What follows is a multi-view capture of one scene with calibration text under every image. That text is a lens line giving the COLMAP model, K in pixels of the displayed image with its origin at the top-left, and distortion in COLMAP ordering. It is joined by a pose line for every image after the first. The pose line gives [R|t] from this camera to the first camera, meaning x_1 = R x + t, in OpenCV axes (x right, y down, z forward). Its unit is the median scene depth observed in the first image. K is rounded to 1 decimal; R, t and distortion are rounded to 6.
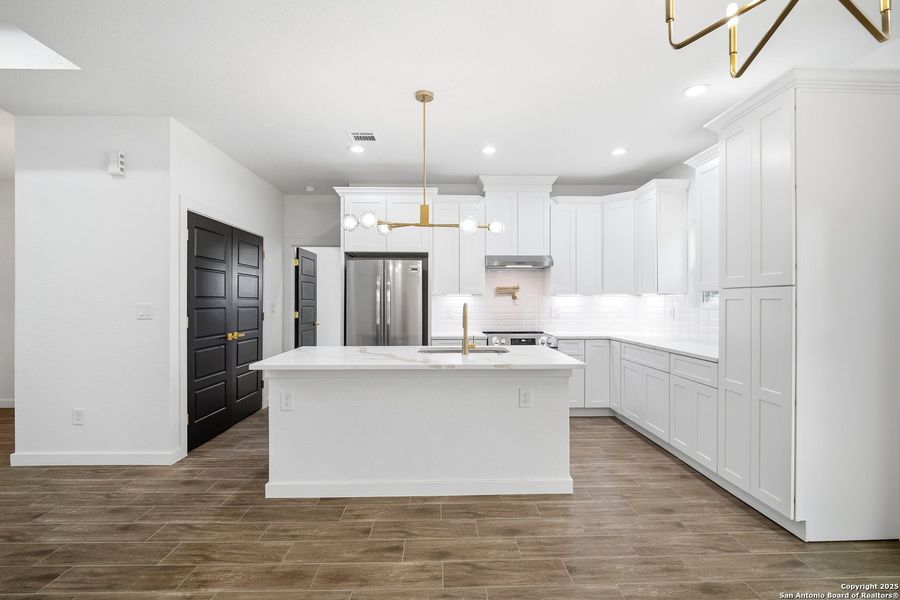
lens RADIAL K [[423.2, 0, 450.9], [0, 423.2, 301.8], [0, 0, 1]] dist [-0.003430, -0.000409]
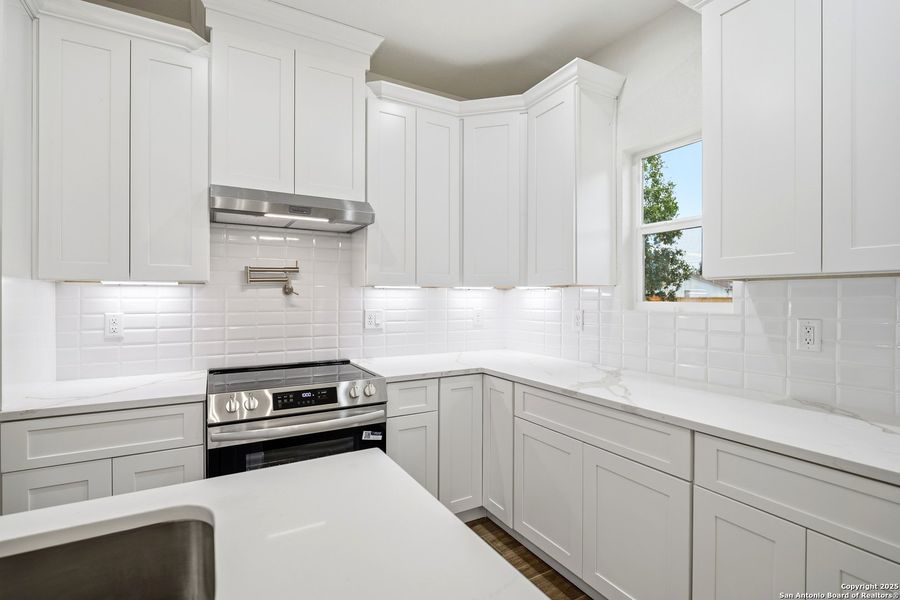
lens RADIAL K [[423.2, 0, 450.6], [0, 423.2, 301.8], [0, 0, 1]] dist [-0.003430, -0.000409]
pose [[0.883038, -0.001510, 0.469300, 0.094575], [-0.000895, 0.999988, 0.004900, -0.000525], [-0.469302, -0.004747, 0.883025, 0.533657]]
